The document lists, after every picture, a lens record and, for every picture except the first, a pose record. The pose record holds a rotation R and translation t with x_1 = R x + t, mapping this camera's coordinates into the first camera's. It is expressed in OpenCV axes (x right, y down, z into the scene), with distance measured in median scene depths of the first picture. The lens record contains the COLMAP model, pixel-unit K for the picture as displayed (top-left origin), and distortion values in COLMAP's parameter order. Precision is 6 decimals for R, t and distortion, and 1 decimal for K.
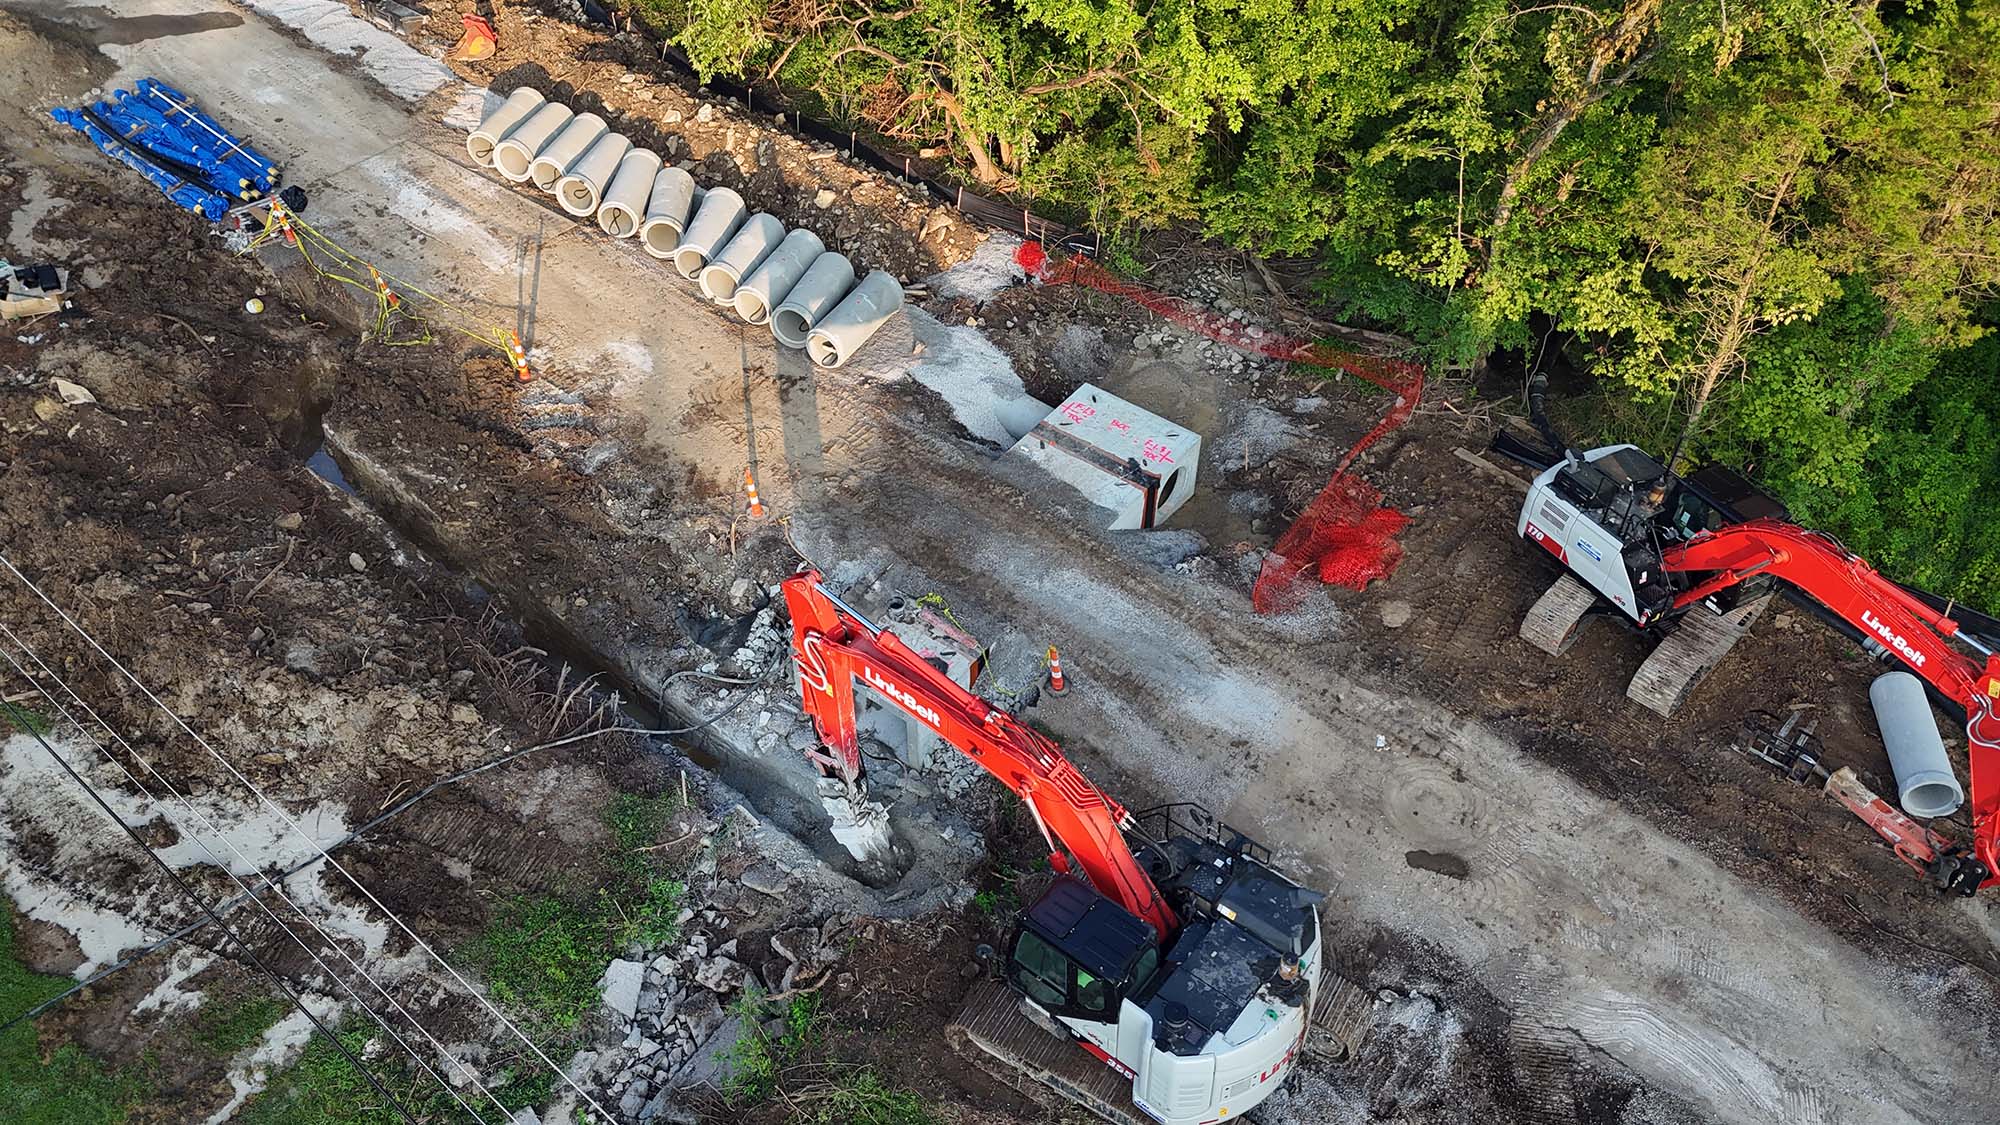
lens RADIAL K [[1470.2, 0, 994.8], [0, 1470.2, 553.6], [0, 0, 1]] dist [0.076359, -0.068023]
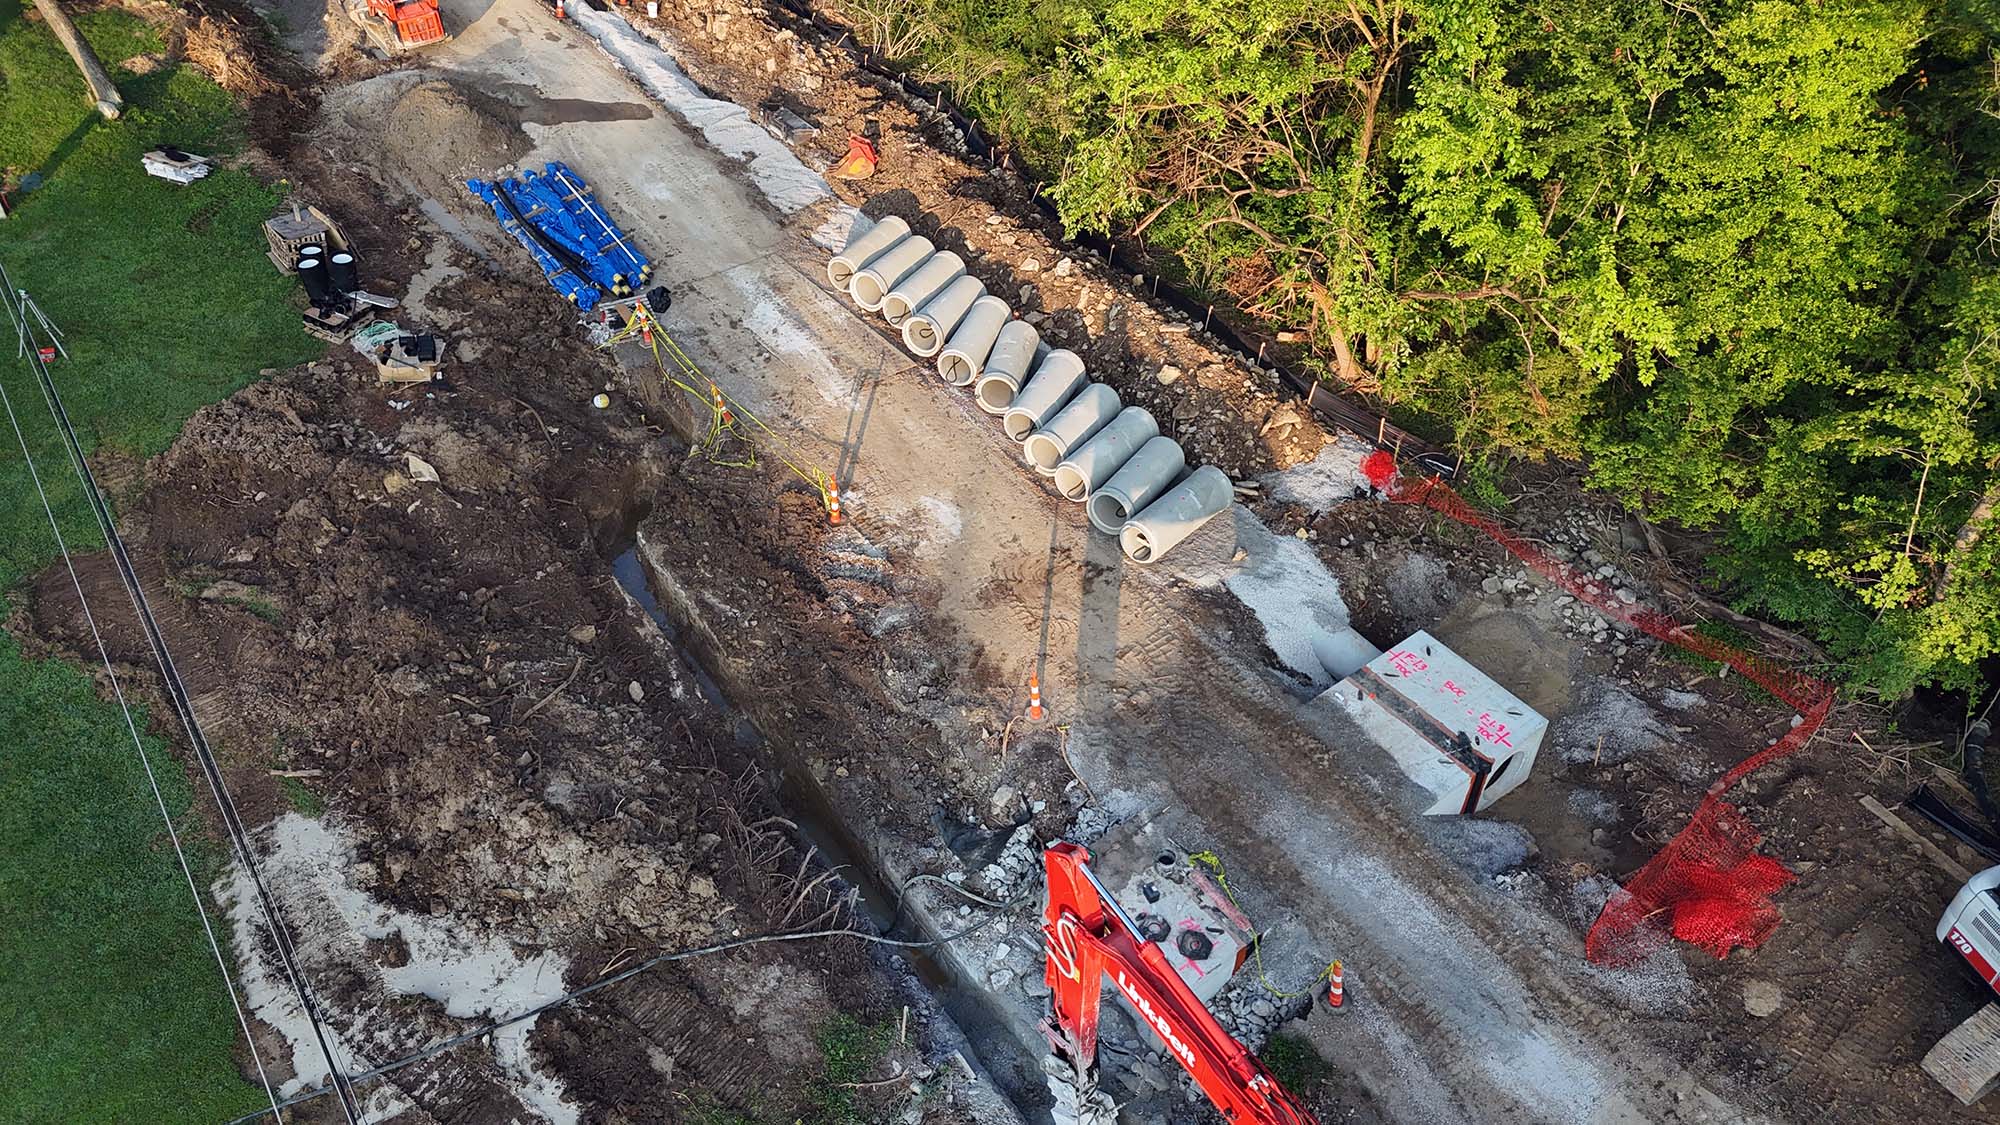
lens RADIAL K [[1470.2, 0, 994.8], [0, 1470.2, 553.6], [0, 0, 1]] dist [0.076359, -0.068023]
pose [[0.965459, 0.174920, -0.193112, -0.022792], [-0.185575, 0.981879, -0.038400, -0.080191], [0.182896, 0.072910, 0.980425, 0.067524]]
